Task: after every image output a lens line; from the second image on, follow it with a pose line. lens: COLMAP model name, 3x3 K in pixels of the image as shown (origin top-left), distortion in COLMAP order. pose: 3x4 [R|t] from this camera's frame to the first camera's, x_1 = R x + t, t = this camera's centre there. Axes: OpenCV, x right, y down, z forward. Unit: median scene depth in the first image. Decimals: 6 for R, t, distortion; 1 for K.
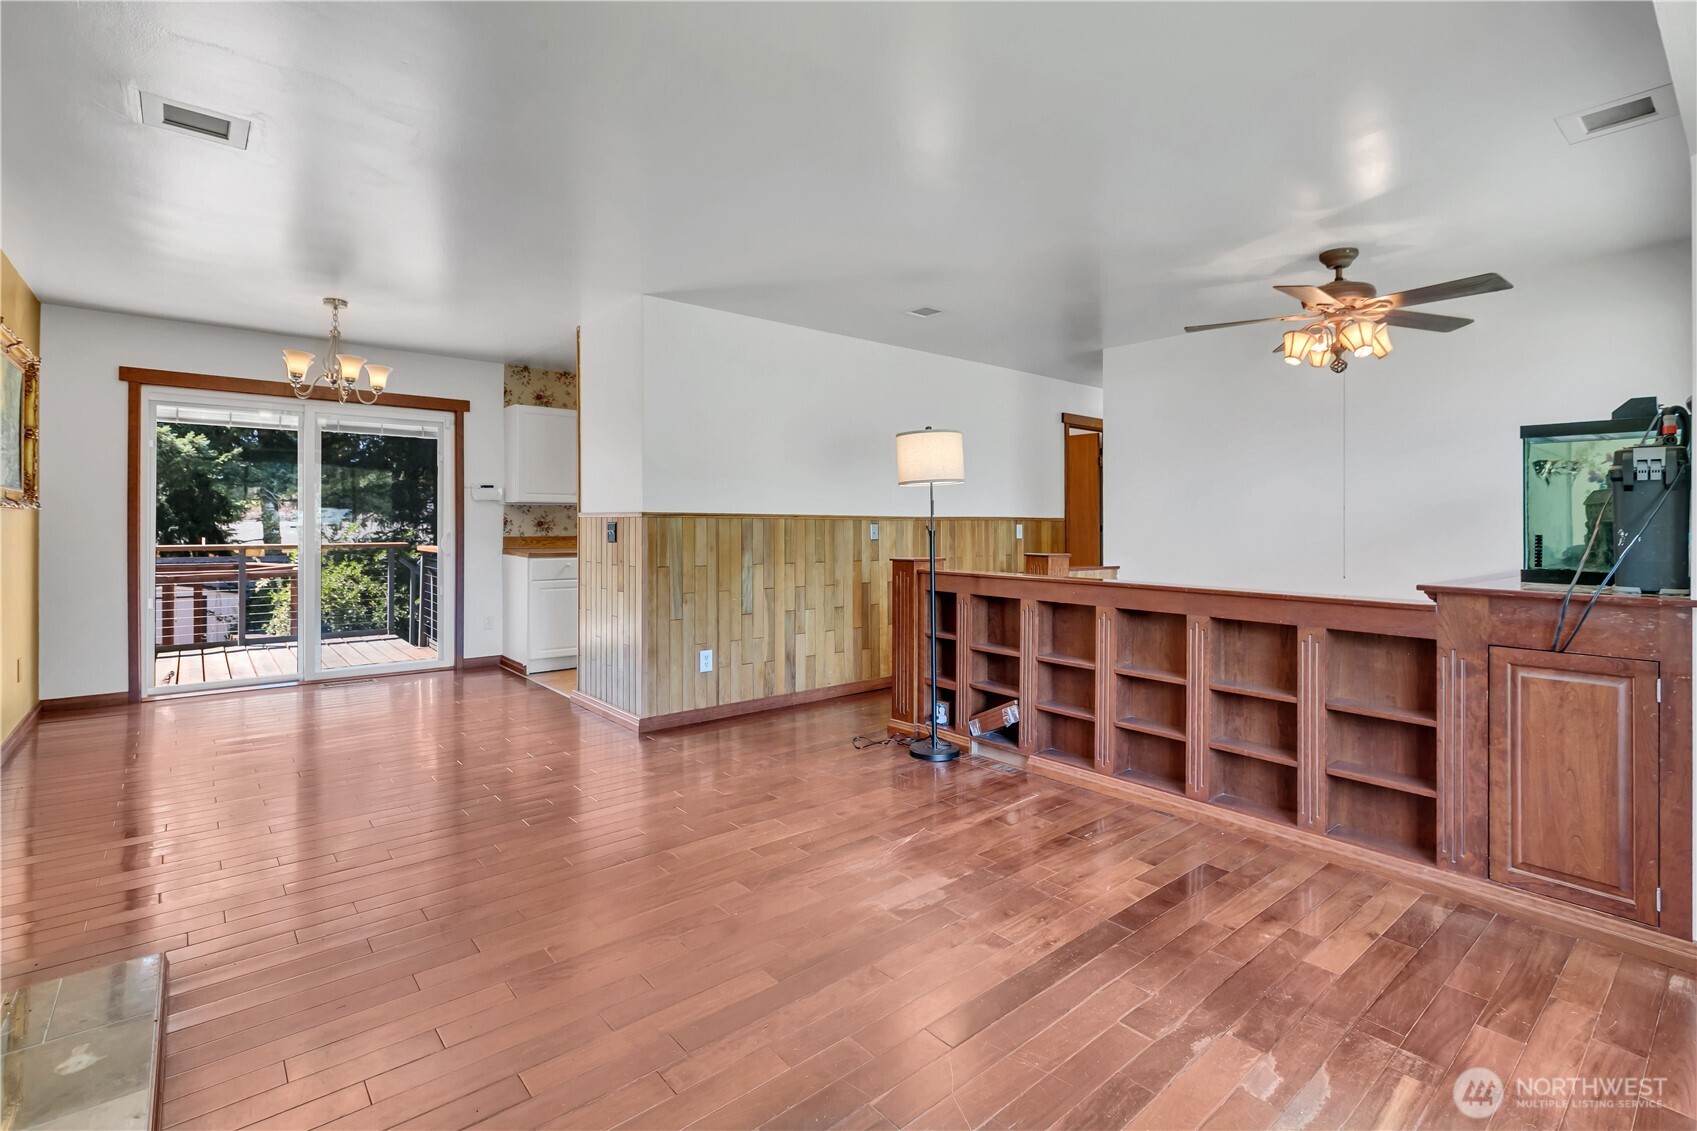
lens RADIAL K [[786.9, 0, 869.1], [0, 786.9, 528.5], [0, 0, 1]] dist [-0.005788, -0.000541]
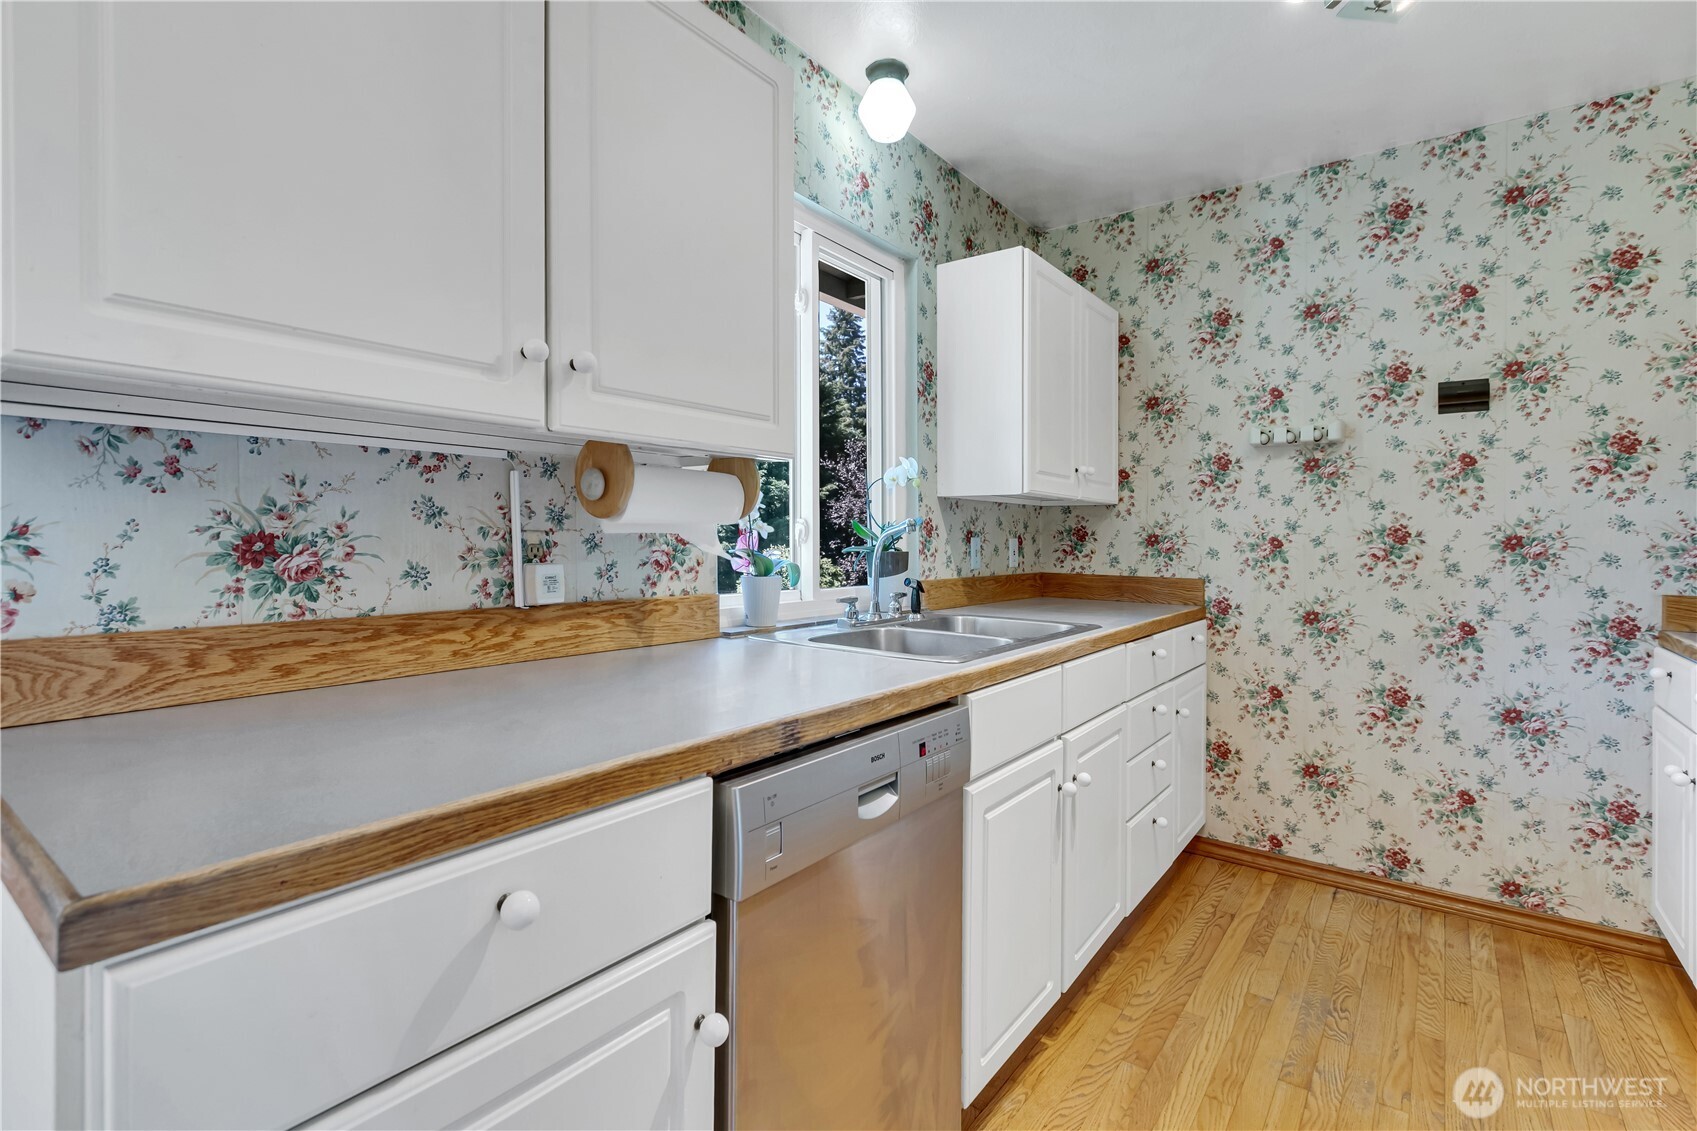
lens RADIAL K [[786.9, 0, 859.5], [0, 786.9, 544.3], [0, 0, 1]] dist [-0.005788, -0.000541]
pose [[0.971891, 0.000982, 0.235431, -0.360504], [-0.001293, 0.999998, 0.001168, -0.007903], [-0.235429, -0.001439, 0.971890, 0.873233]]
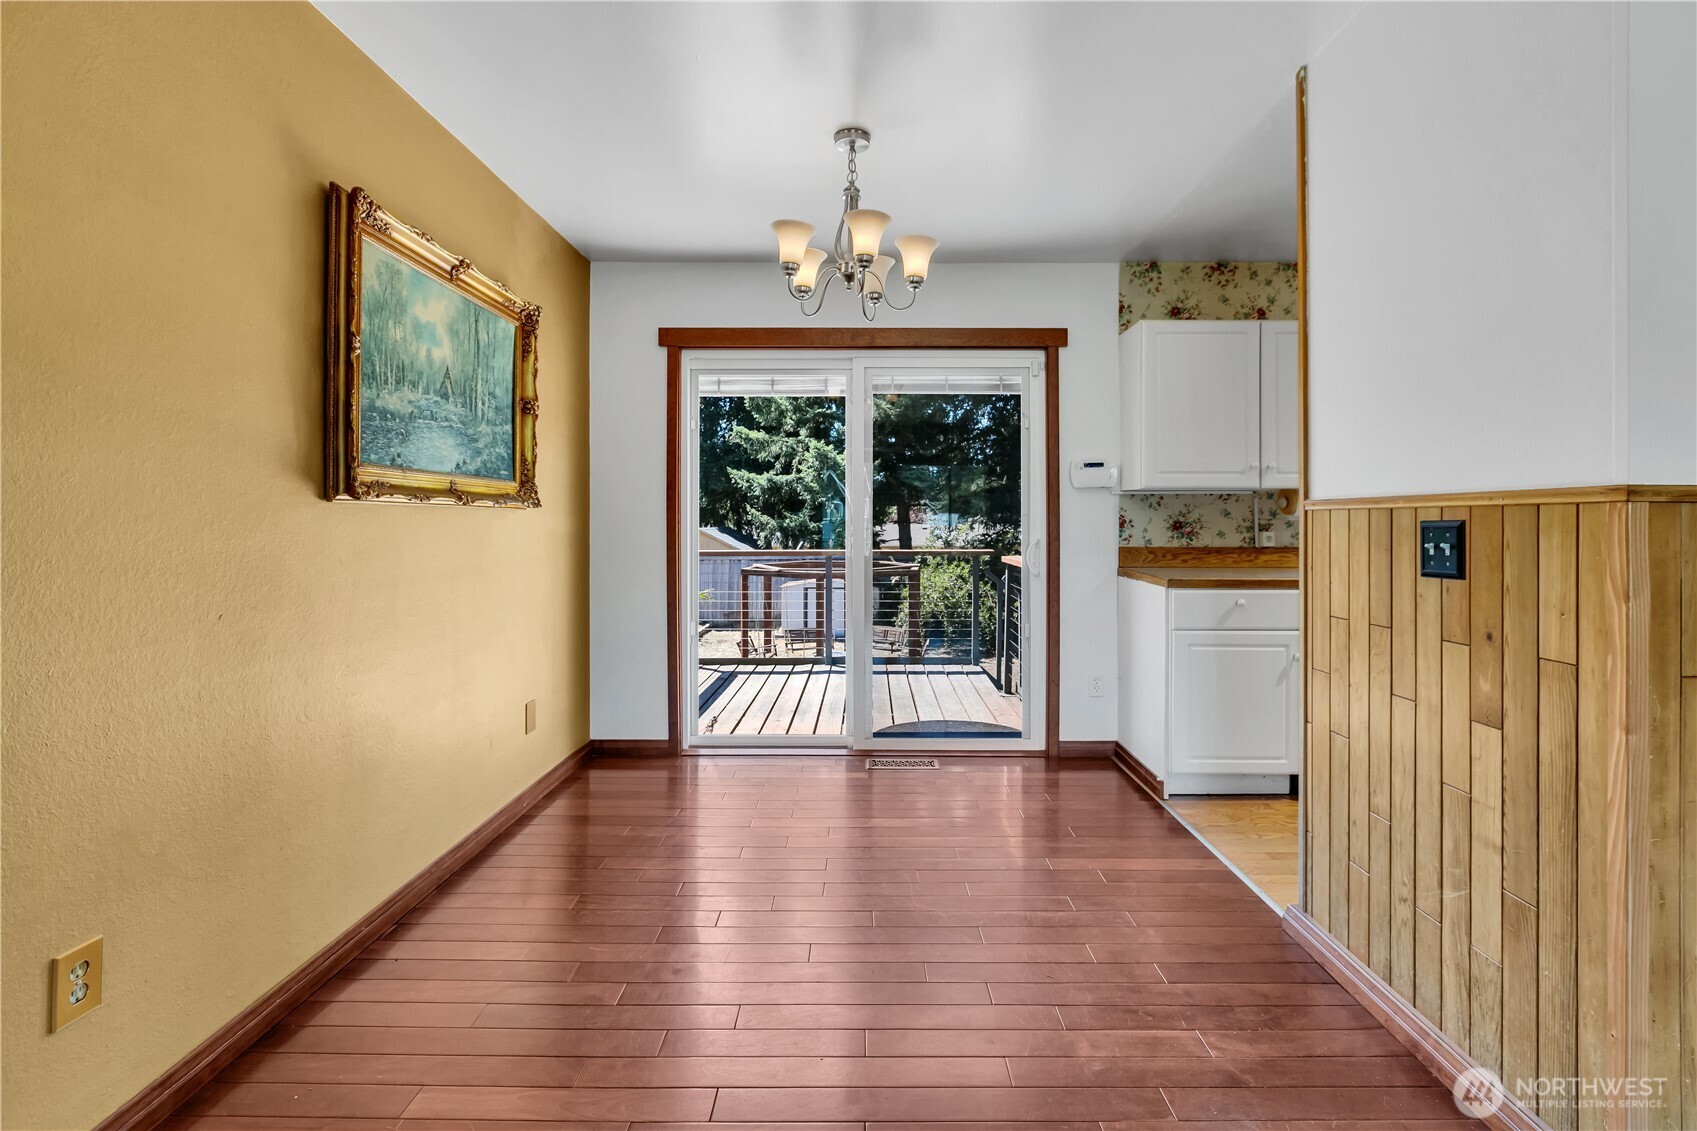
lens RADIAL K [[786.9, 0, 869.0], [0, 786.9, 518.5], [0, 0, 1]] dist [-0.005788, -0.000541]
pose [[0.756209, -0.008218, -0.654279, -0.224831], [-0.001593, 0.999895, -0.014400, -0.002652], [0.654329, 0.011932, 0.756116, 0.435593]]
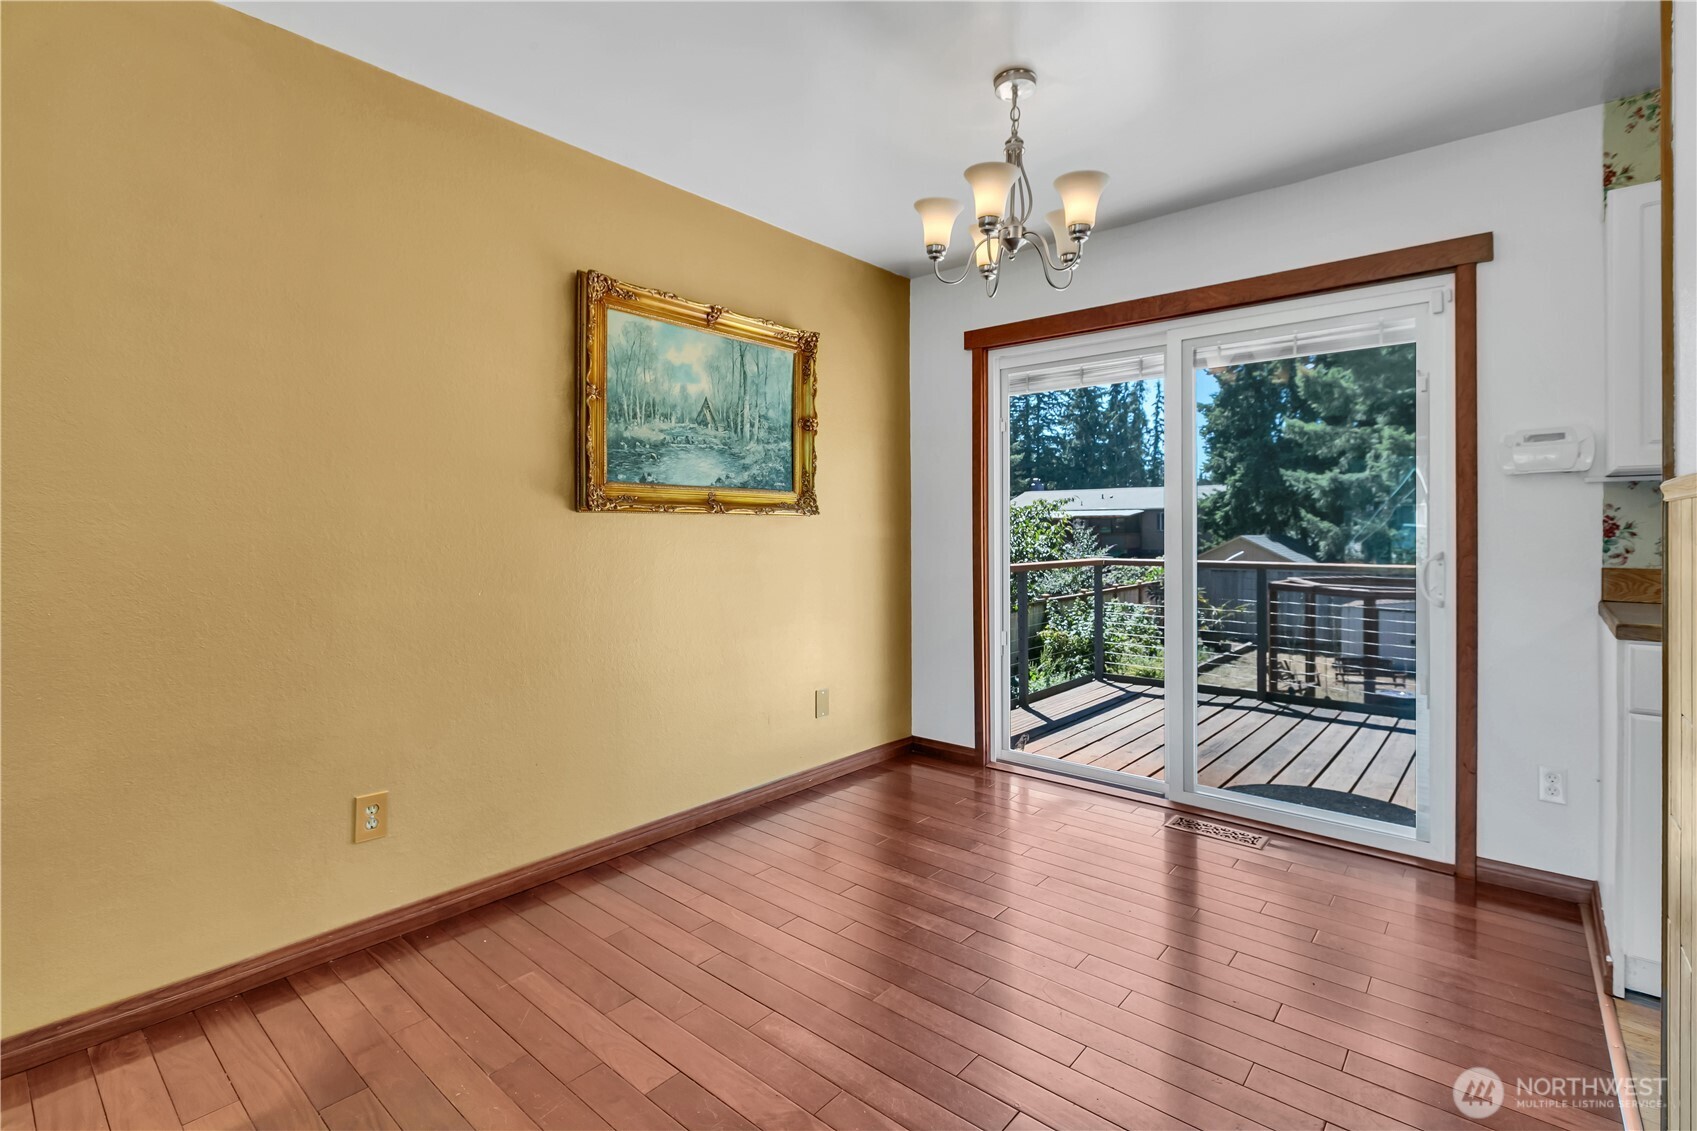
lens RADIAL K [[786.9, 0, 845.5], [0, 786.9, 531.9], [0, 0, 1]] dist [-0.005788, -0.000541]
pose [[0.142212, -0.001616, -0.989835, -0.157288], [-0.008200, 0.999962, -0.002811, -0.003032], [0.989802, 0.008517, 0.142193, 0.622580]]
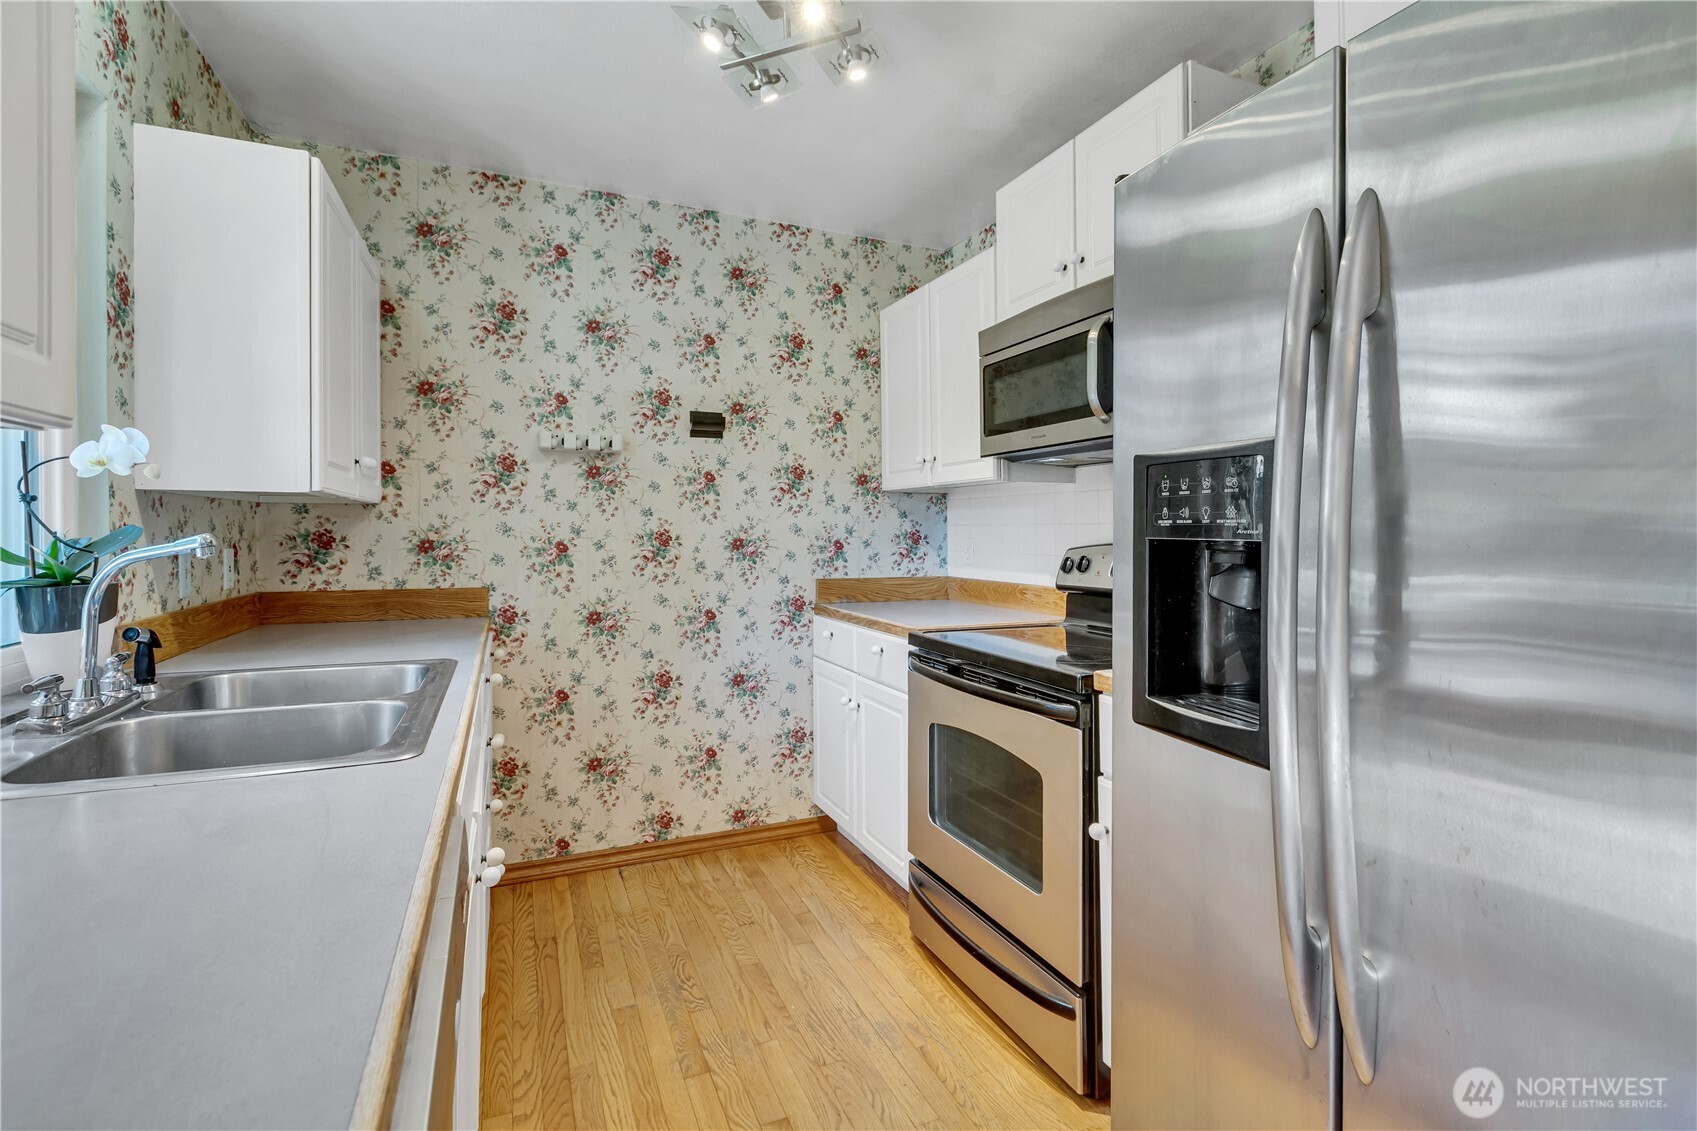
lens RADIAL K [[786.9, 0, 864.4], [0, 786.9, 520.0], [0, 0, 1]] dist [-0.005788, -0.000541]
pose [[0.253548, 0.009785, 0.967273, -0.410642], [0.008204, 0.999891, -0.012266, -0.016005], [-0.967288, 0.011045, 0.253440, 0.959380]]
